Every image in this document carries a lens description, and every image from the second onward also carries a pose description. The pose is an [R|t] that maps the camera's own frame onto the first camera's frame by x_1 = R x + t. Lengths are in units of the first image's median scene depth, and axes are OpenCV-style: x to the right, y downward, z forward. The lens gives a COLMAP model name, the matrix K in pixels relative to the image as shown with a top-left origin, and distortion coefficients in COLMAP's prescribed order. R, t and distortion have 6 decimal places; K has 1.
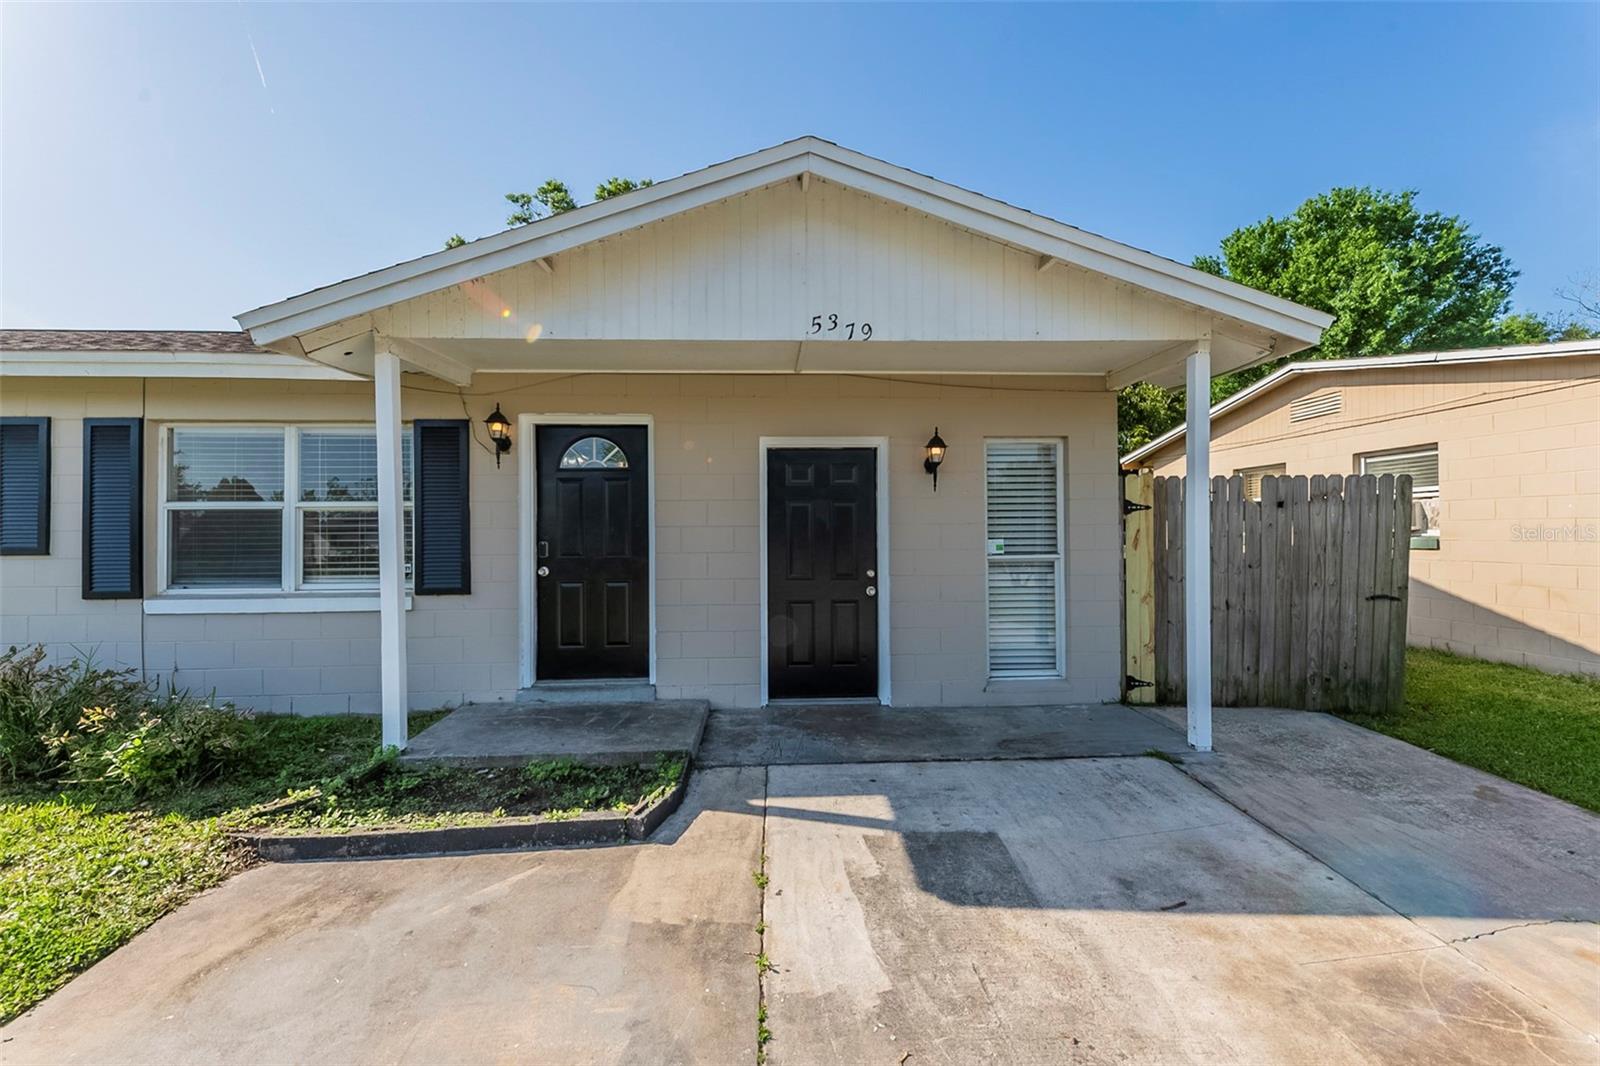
lens RADIAL K [[628.3, 0, 799.6], [0, 628.3, 521.7], [0, 0, 1]] dist [0.012997, -0.006645]
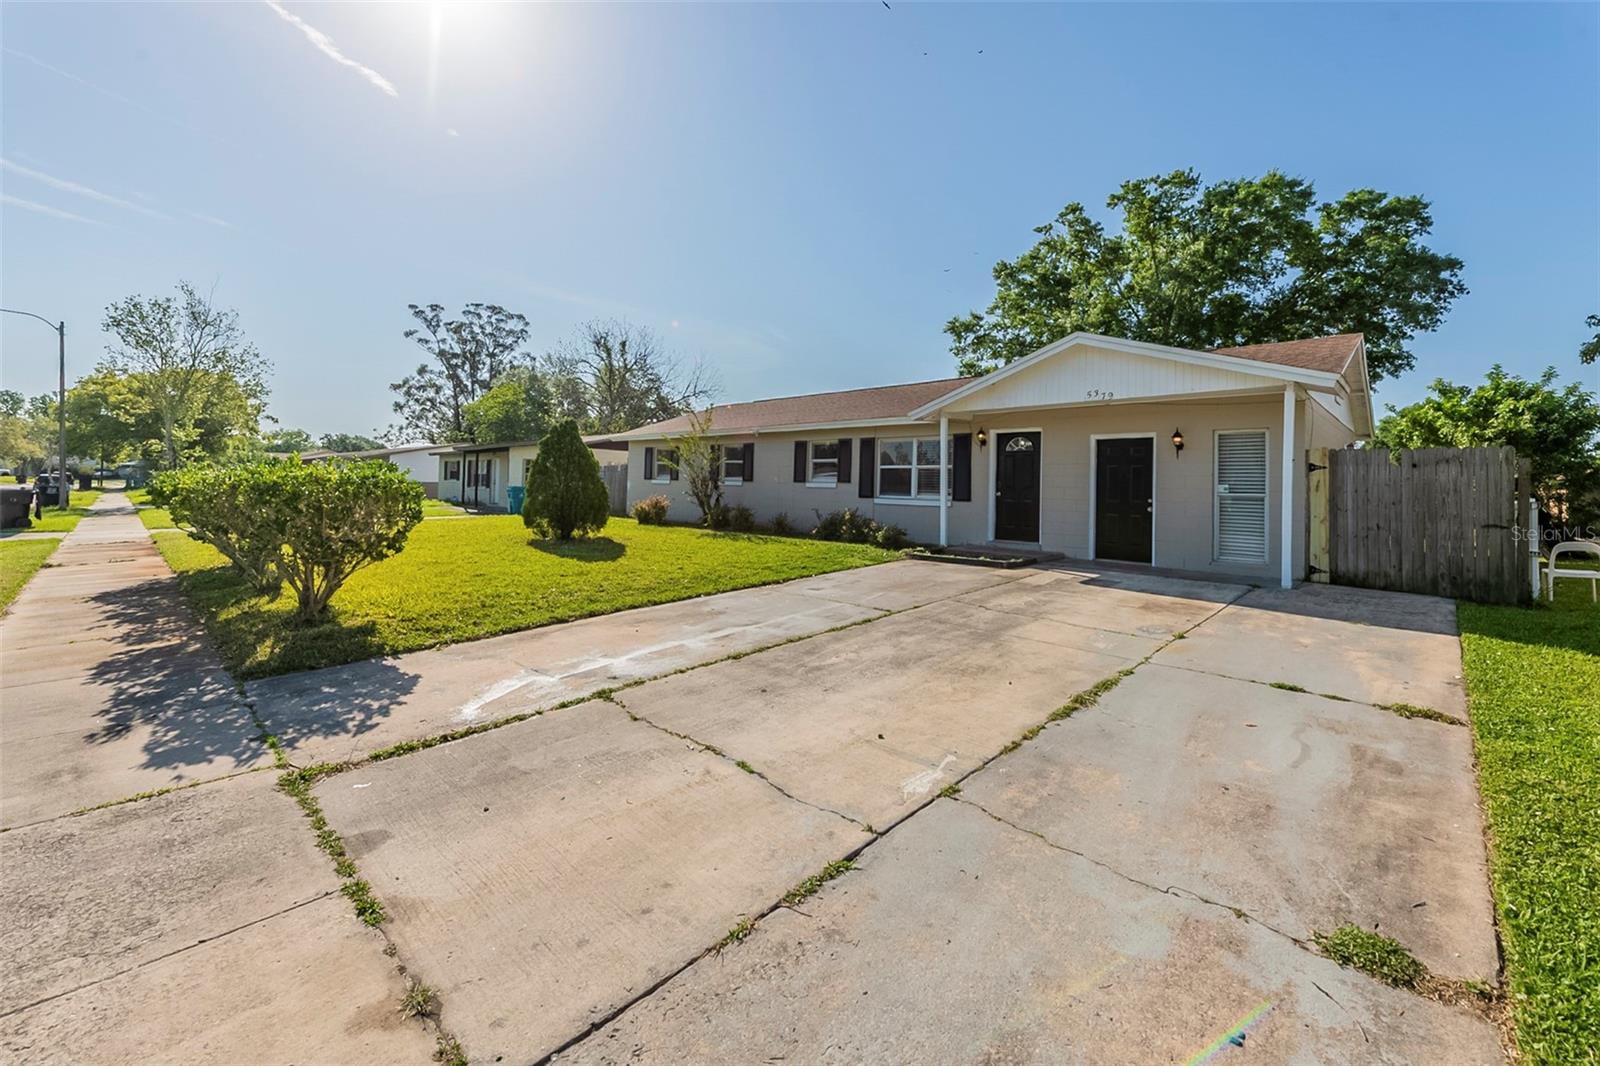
lens RADIAL K [[655.5, 0, 789.5], [0, 655.5, 476.8], [0, 0, 1]] dist [0.017462, -0.007276]
pose [[0.677210, 0.010731, -0.735711, 0.937170], [-0.016593, 0.999862, -0.000691, 0.028984], [0.735602, 0.012676, 0.677295, -1.343878]]
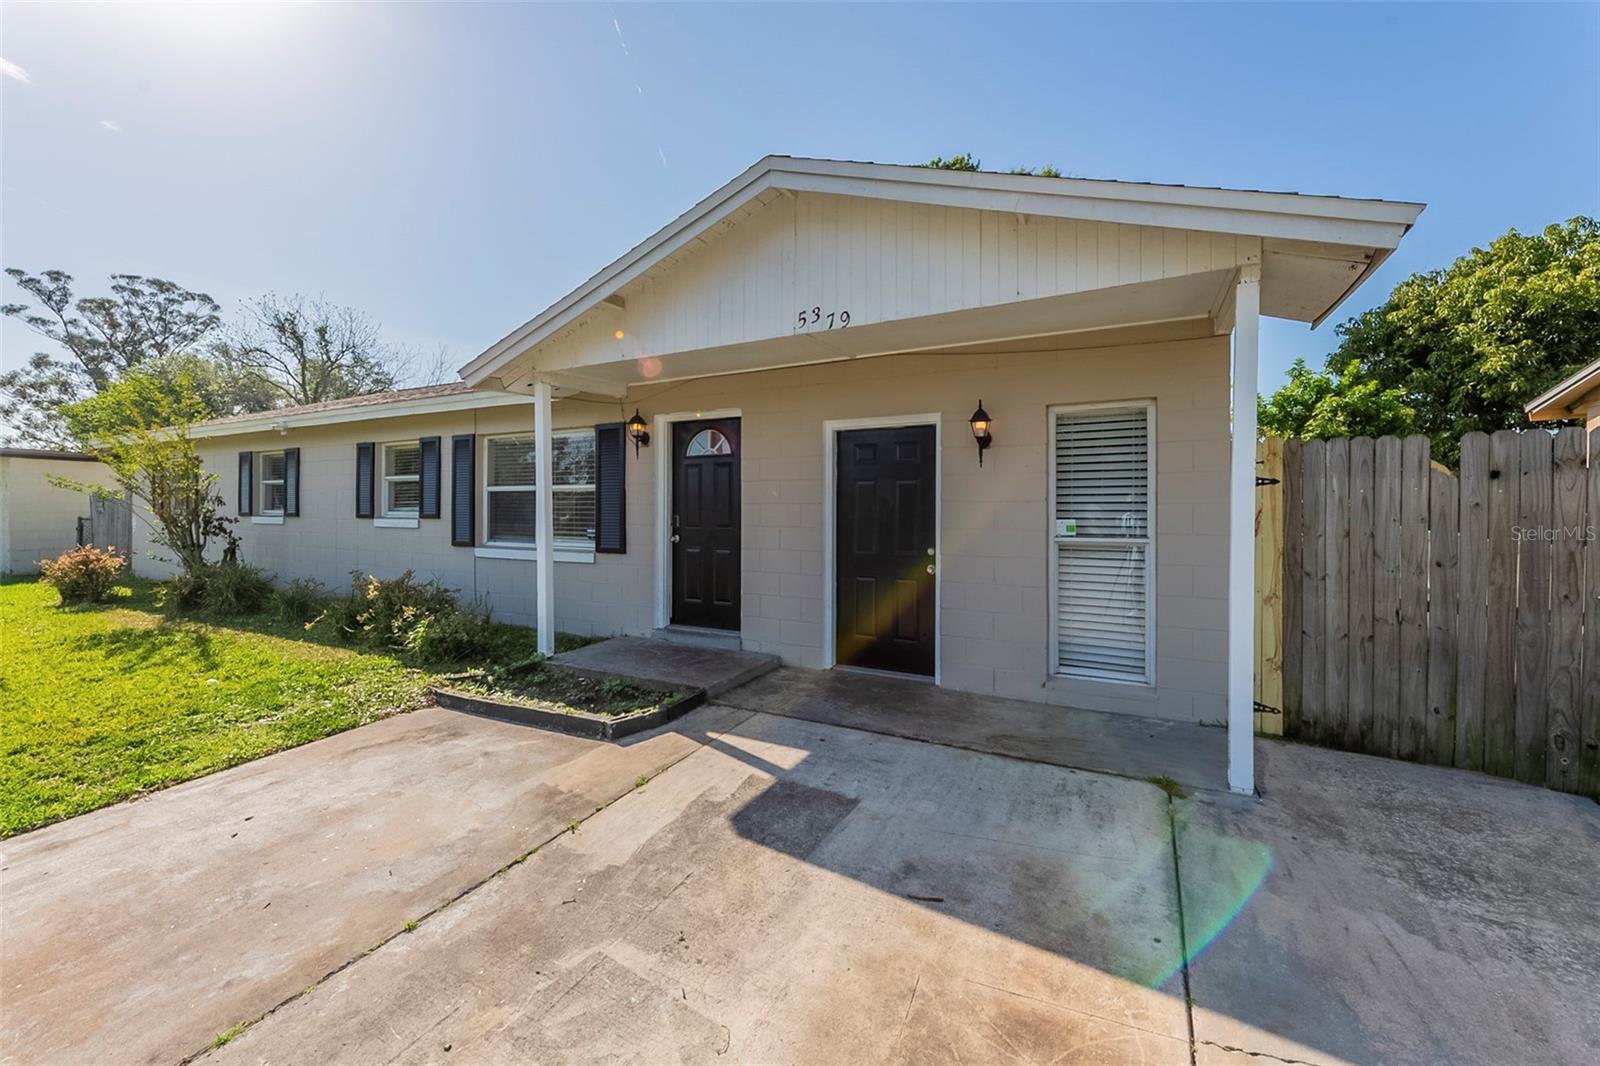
lens RADIAL K [[635.3, 0, 799.1], [0, 635.3, 506.3], [0, 0, 1]] dist [0.011251, -0.006491]
pose [[0.858327, 0.006683, -0.513059, 0.481218], [0.000057, 0.999914, 0.013121, -0.002496], [0.513103, -0.011291, 0.858253, 0.036754]]
